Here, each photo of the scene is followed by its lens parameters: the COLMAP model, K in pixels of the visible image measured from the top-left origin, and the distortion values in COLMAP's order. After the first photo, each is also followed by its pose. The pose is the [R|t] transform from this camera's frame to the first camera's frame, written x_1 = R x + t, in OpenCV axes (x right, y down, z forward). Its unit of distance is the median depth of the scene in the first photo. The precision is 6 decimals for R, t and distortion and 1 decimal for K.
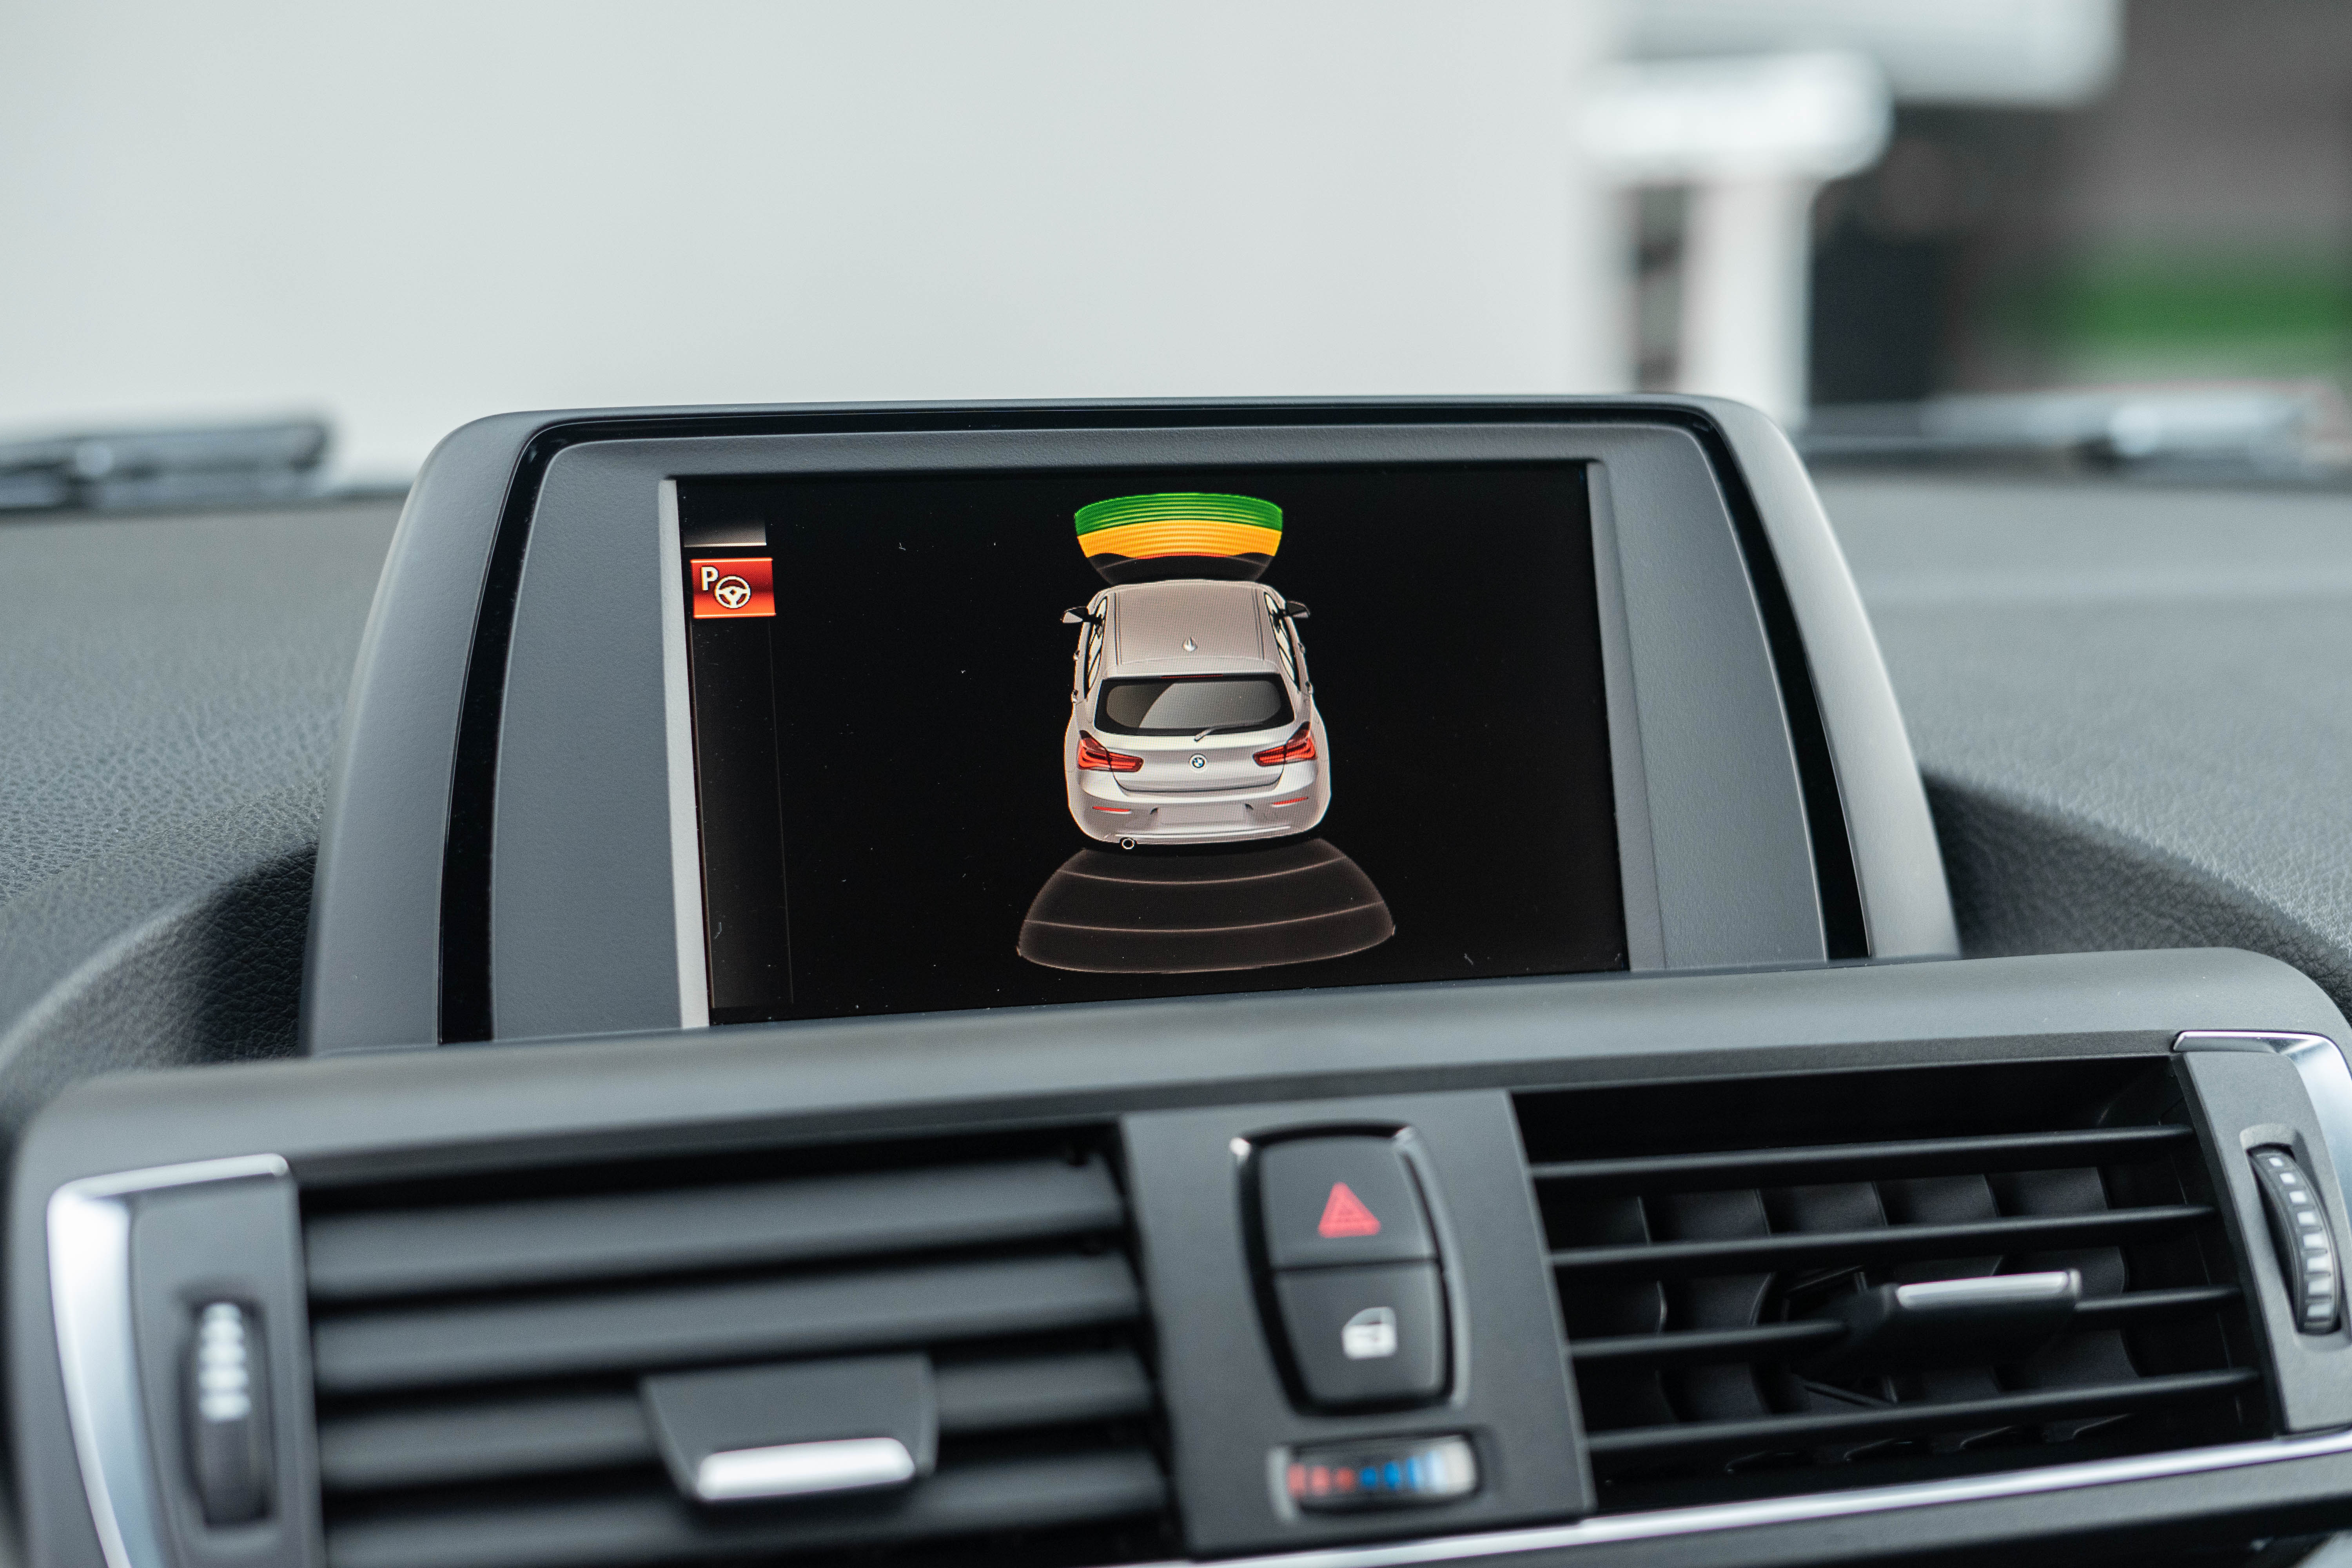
lens RADIAL K [[3698.2, 0, 1176.0], [0, 3698.2, 784.0], [0, 0, 1]] dist [-0.073488, 0.148739]
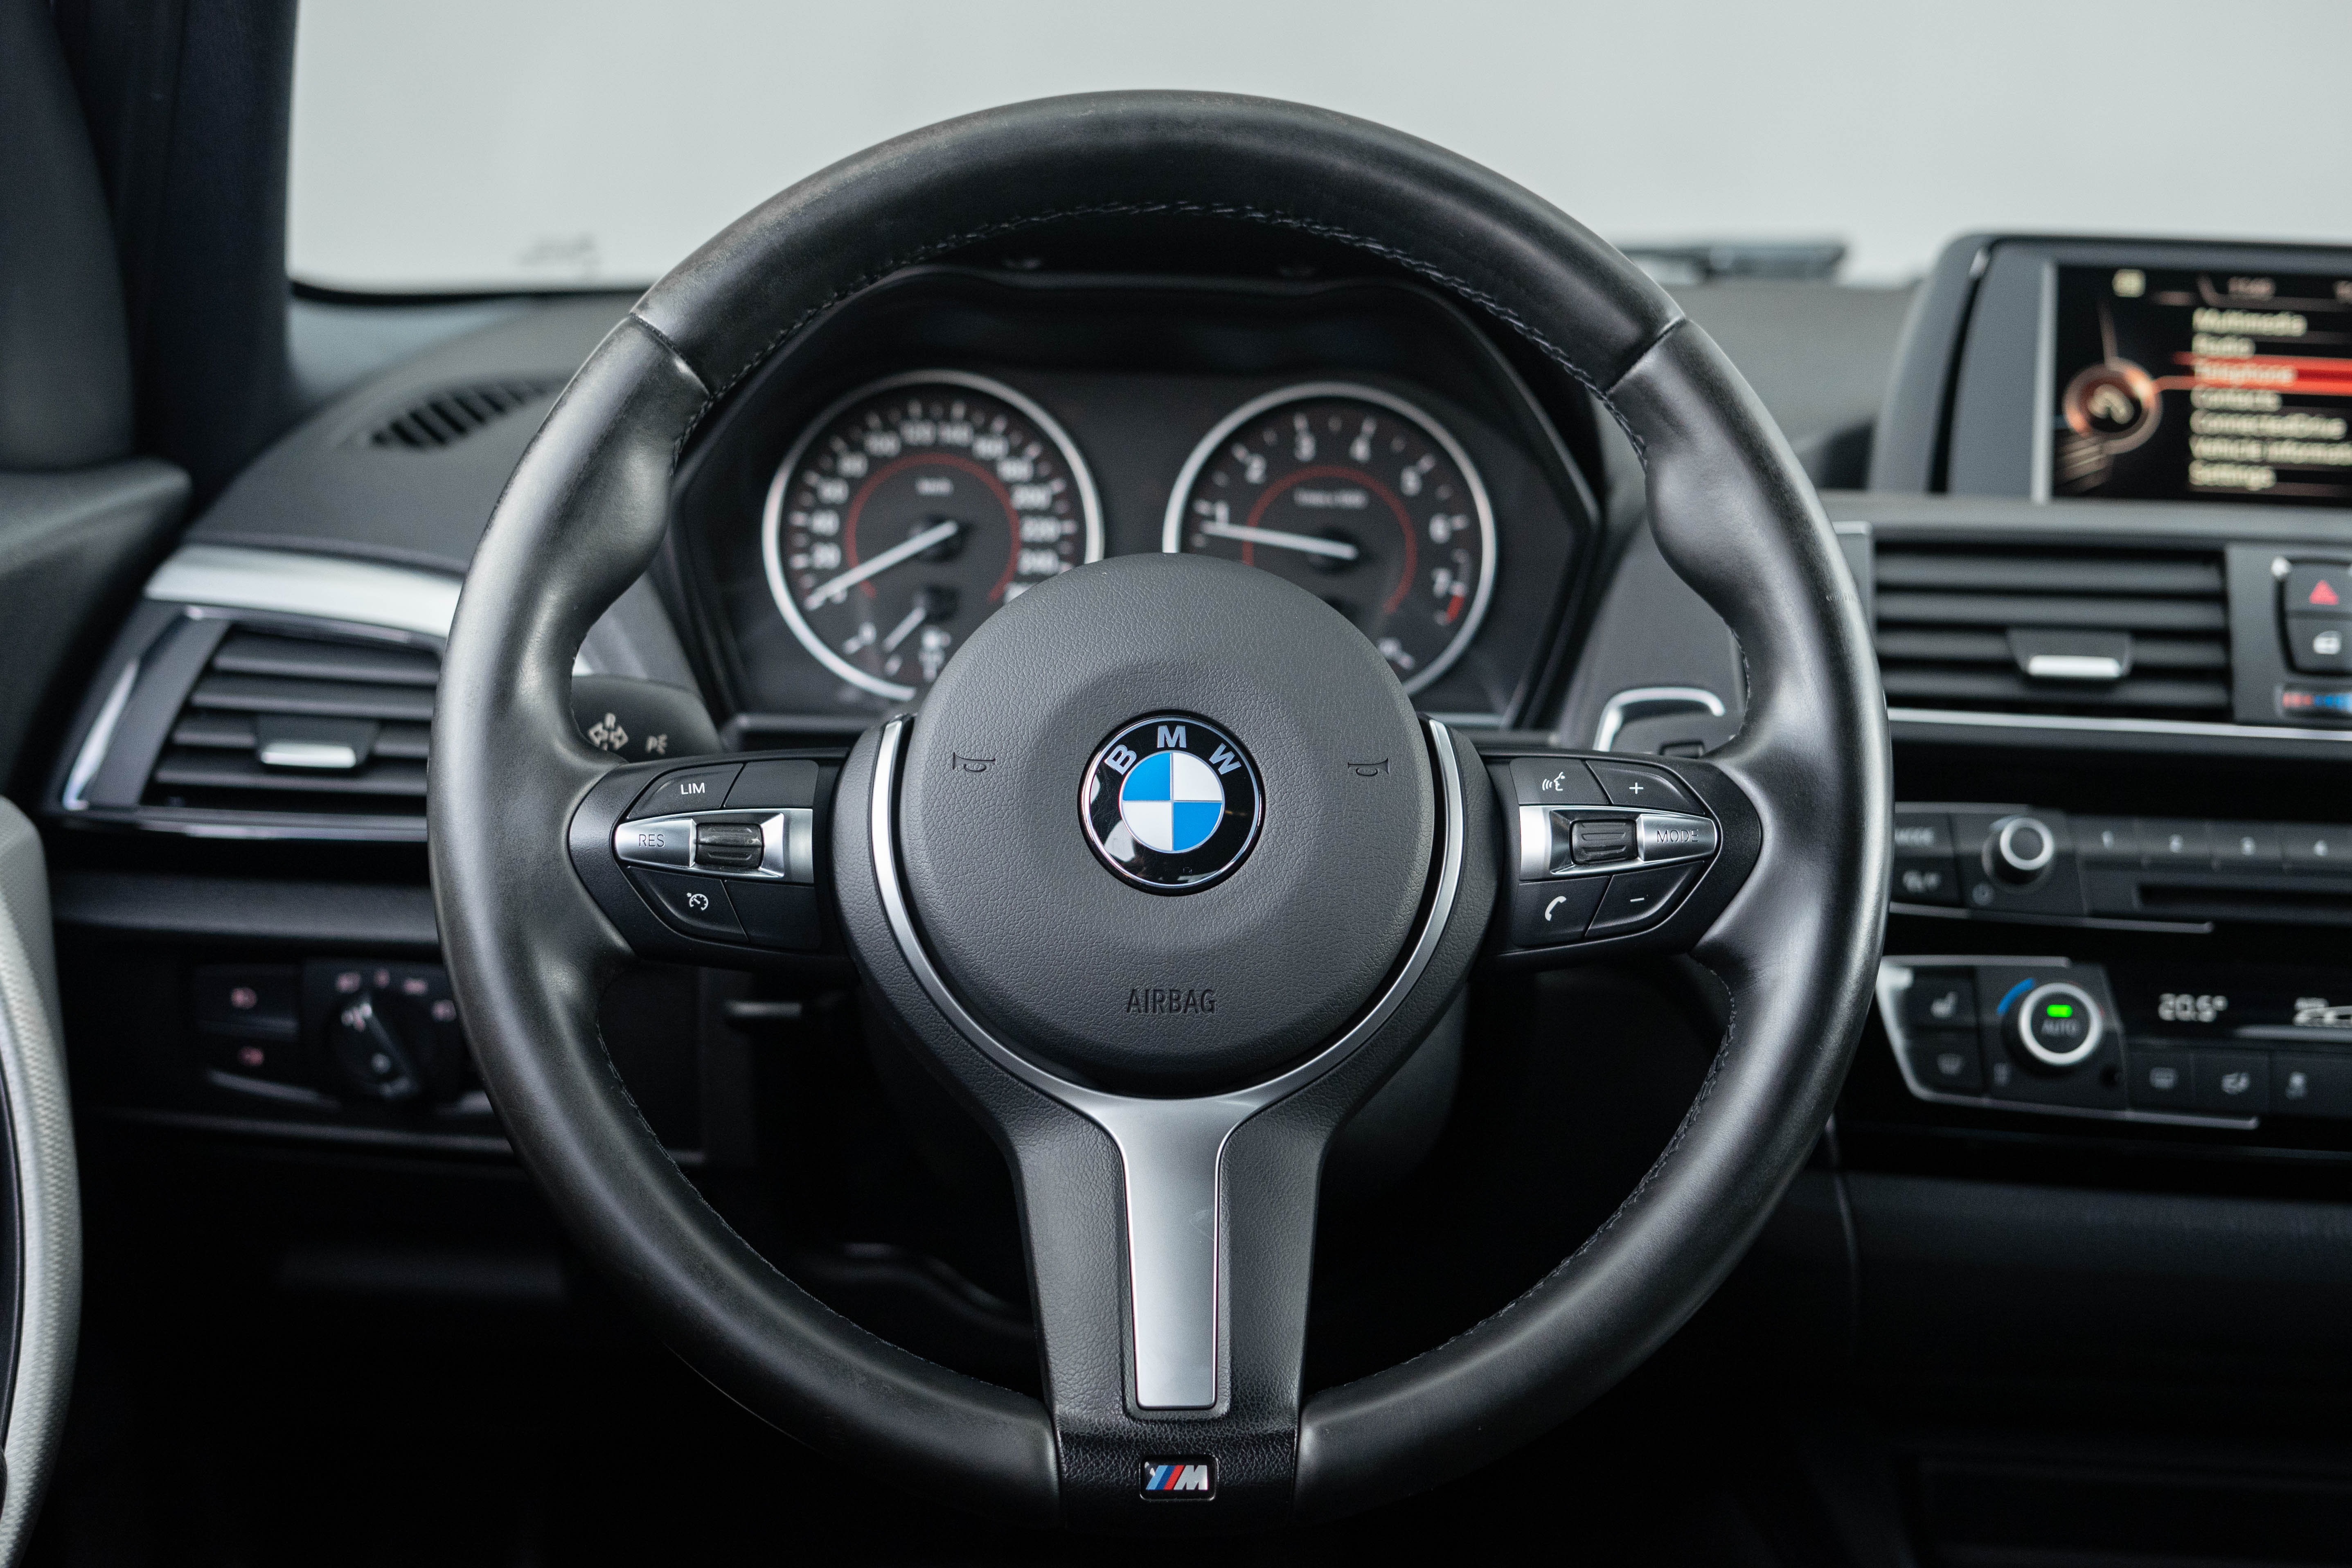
lens RADIAL K [[3698.2, 0, 1176.0], [0, 3698.2, 784.0], [0, 0, 1]] dist [-0.073488, 0.148739]
pose [[0.936879, 0.093999, -0.336782, 0.149106], [-0.083971, 0.995485, 0.044254, 0.181434], [0.339421, -0.013181, 0.940542, -1.301161]]
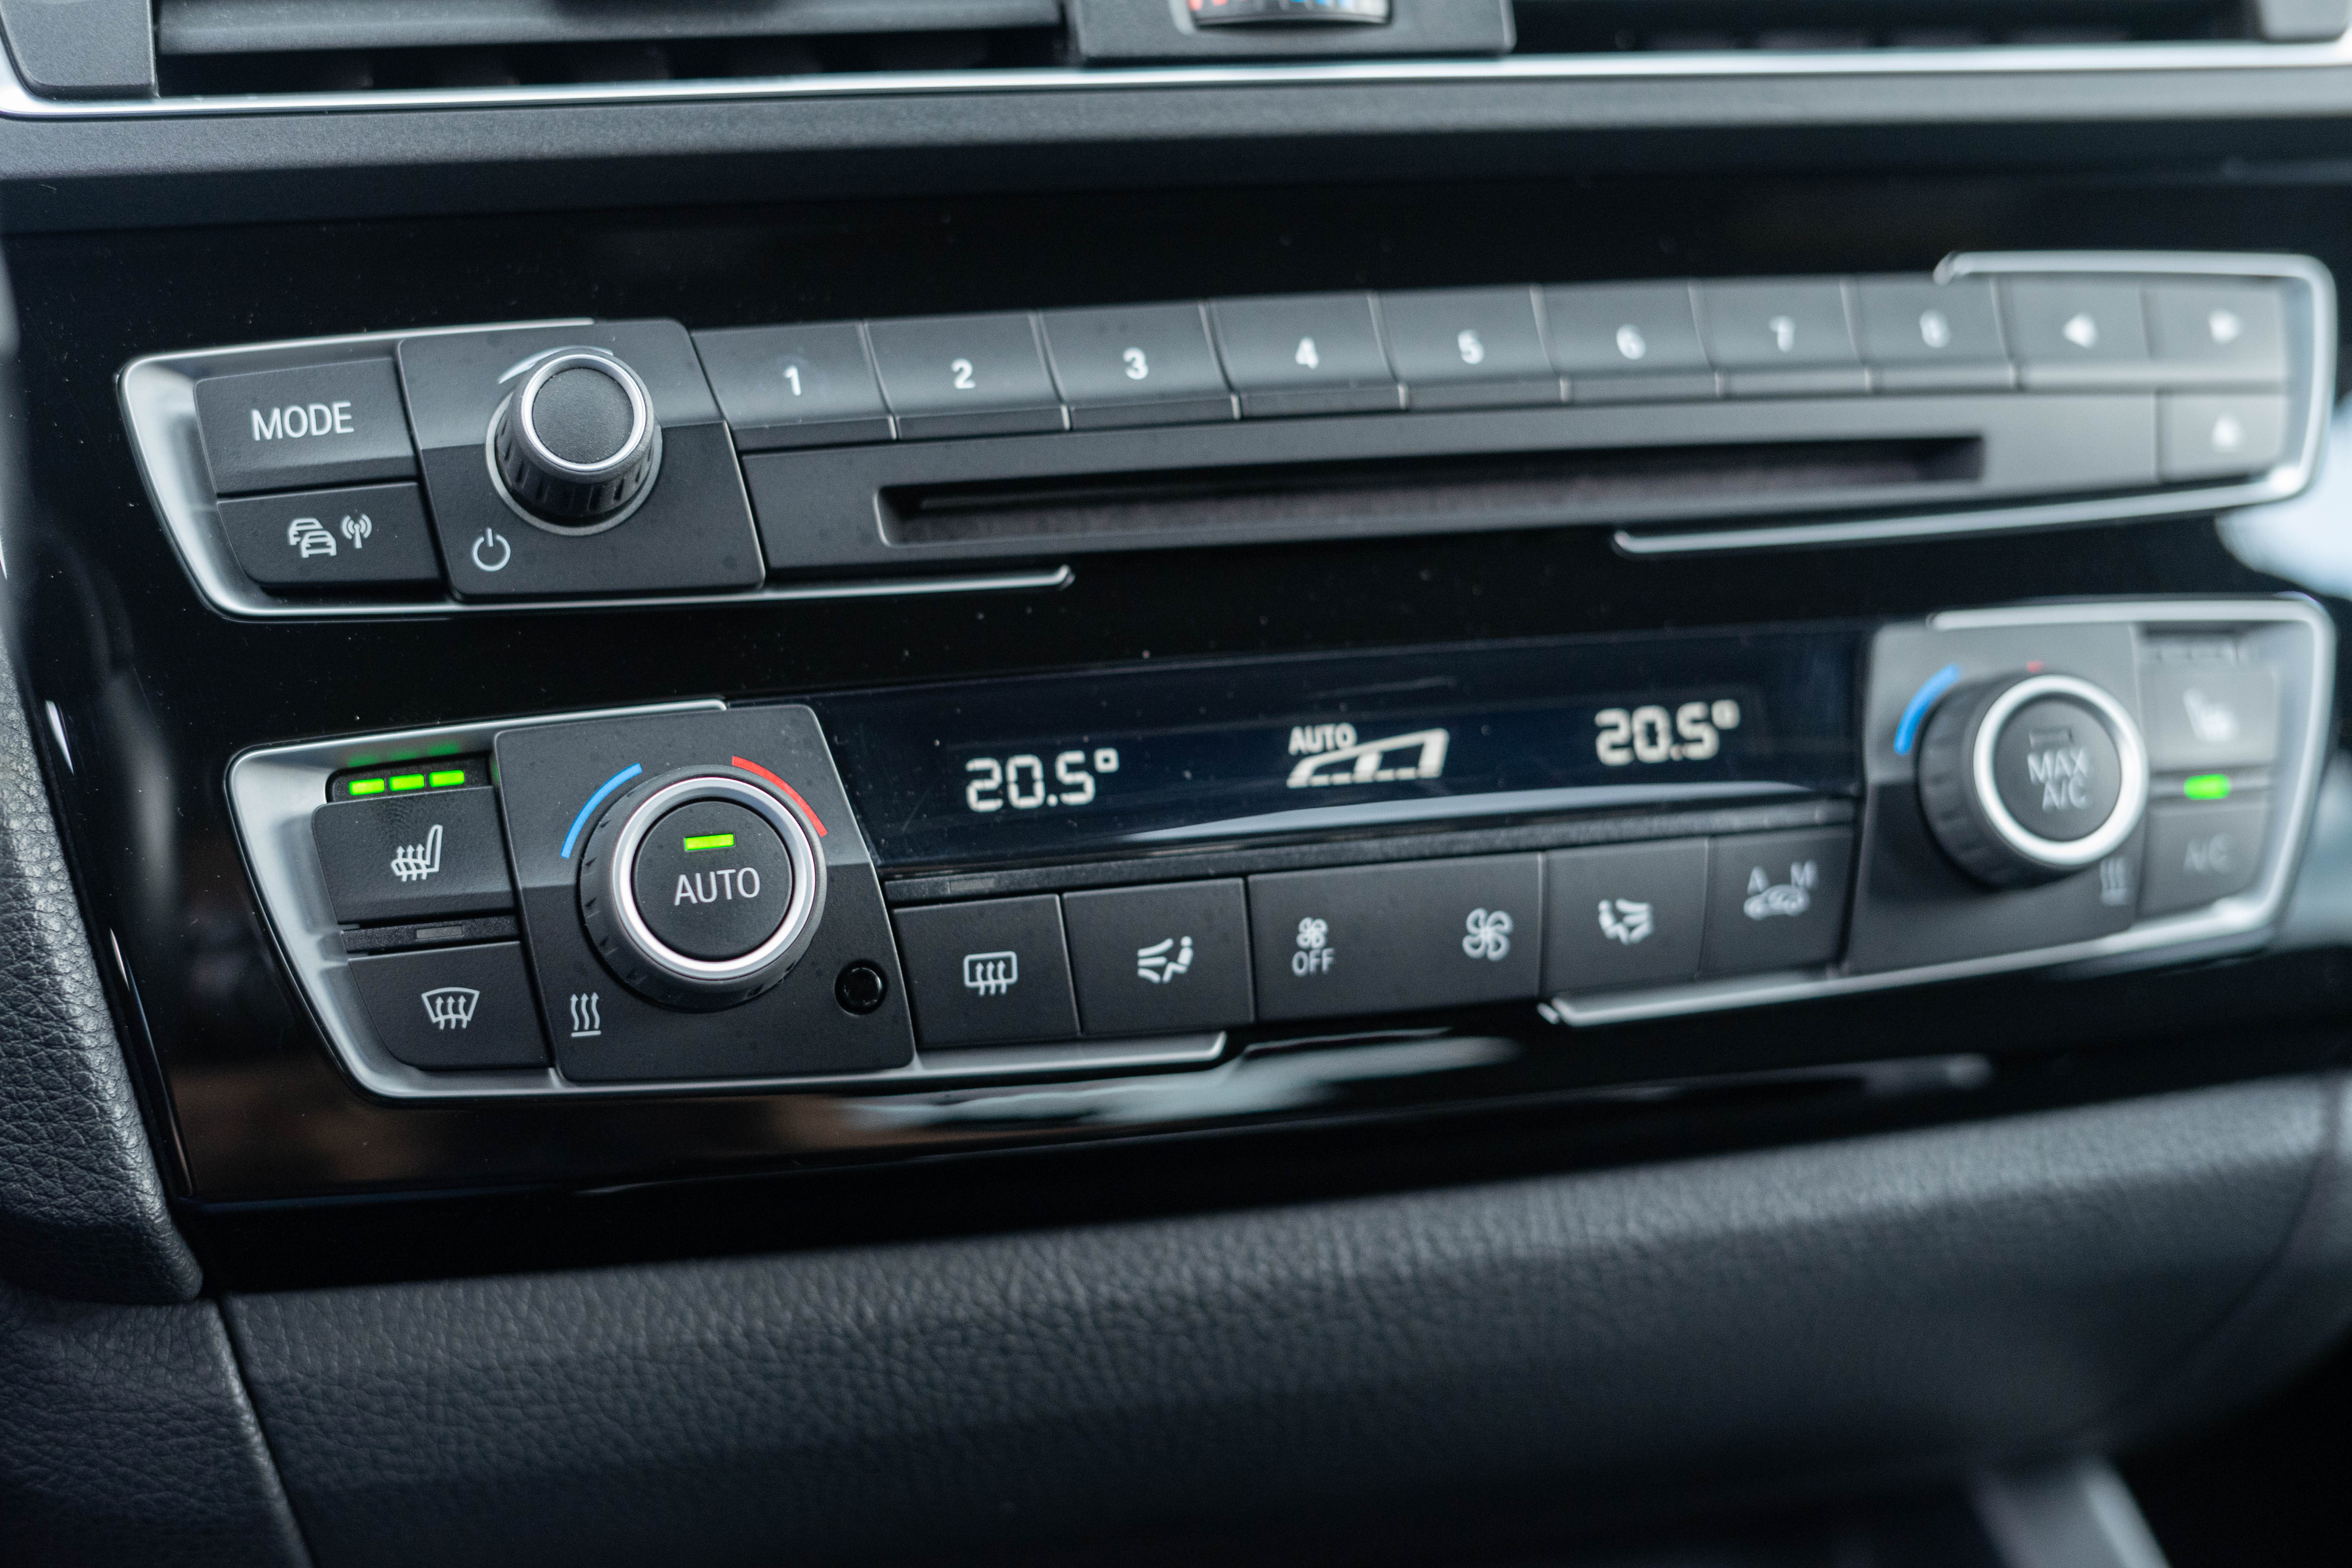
lens RADIAL K [[3698.2, 0, 1176.0], [0, 3698.2, 784.0], [0, 0, 1]] dist [-0.073488, 0.148739]
pose [[0.999690, 0.007783, -0.023656, 0.047361], [-0.004252, 0.989300, 0.145833, 0.230187], [0.024538, -0.145687, 0.989026, 0.034817]]
